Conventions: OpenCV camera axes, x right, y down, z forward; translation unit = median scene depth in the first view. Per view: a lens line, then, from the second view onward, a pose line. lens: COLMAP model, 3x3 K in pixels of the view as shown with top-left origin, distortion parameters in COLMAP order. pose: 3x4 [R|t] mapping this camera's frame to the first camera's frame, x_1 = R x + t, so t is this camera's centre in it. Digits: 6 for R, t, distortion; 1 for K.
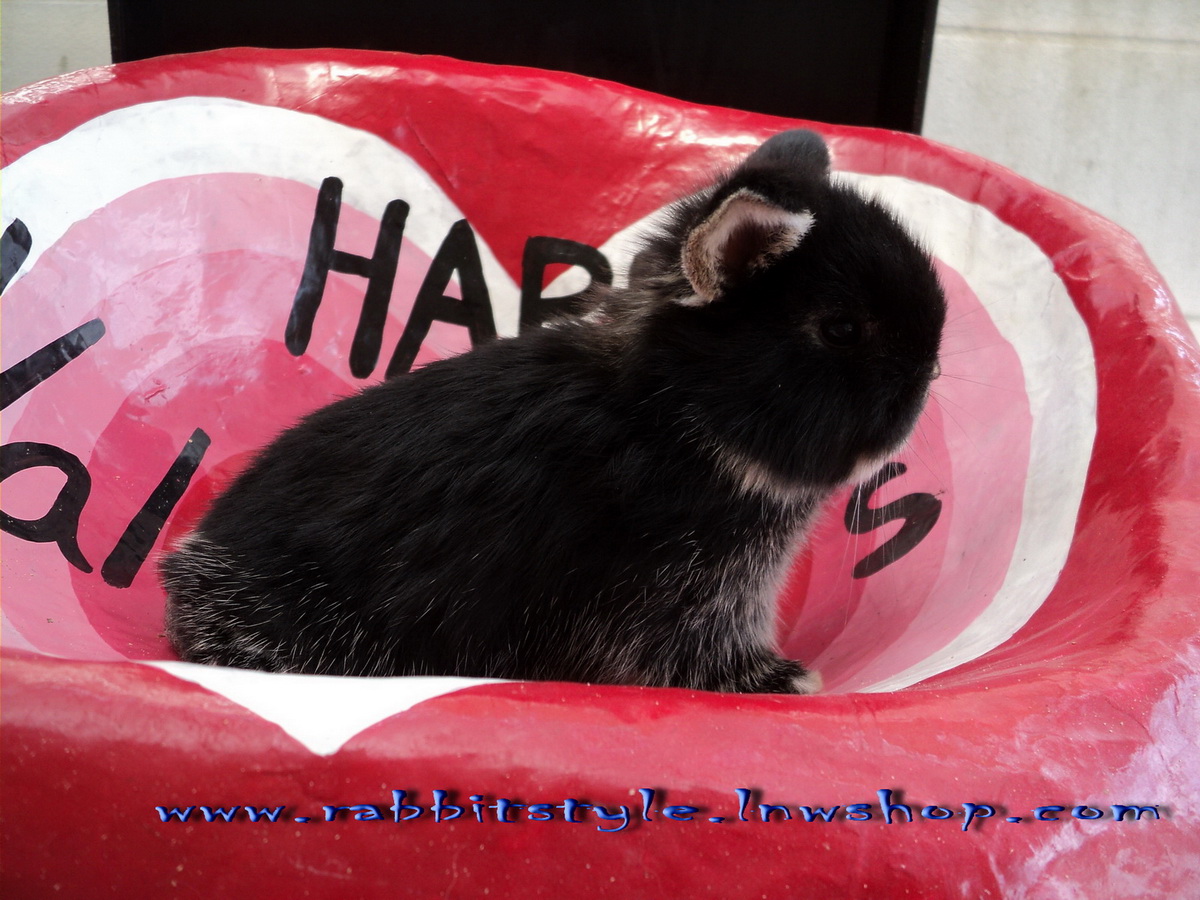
lens RADIAL K [[1238.2, 0, 610.6], [0, 1238.2, 456.1], [0, 0, 1]] dist [-0.188307, 0.189347]
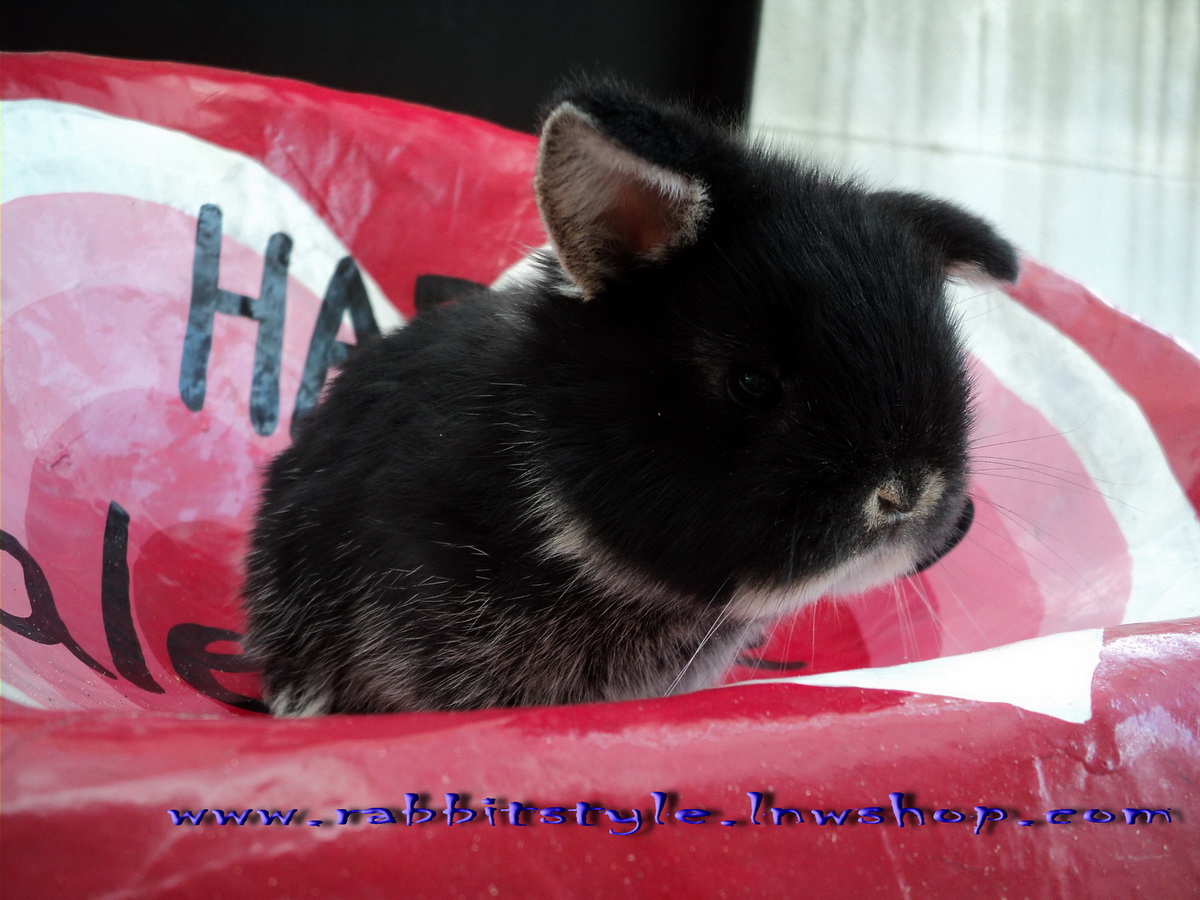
lens RADIAL K [[1228.1, 0, 600.0], [0, 1228.1, 450.0], [0, 0, 1]] dist [-0.200880, 0.202263]
pose [[0.904923, -0.067709, 0.420155, -0.341677], [0.109072, 0.991186, -0.075187, 0.033900], [-0.411361, 0.113866, 0.904332, 0.146925]]
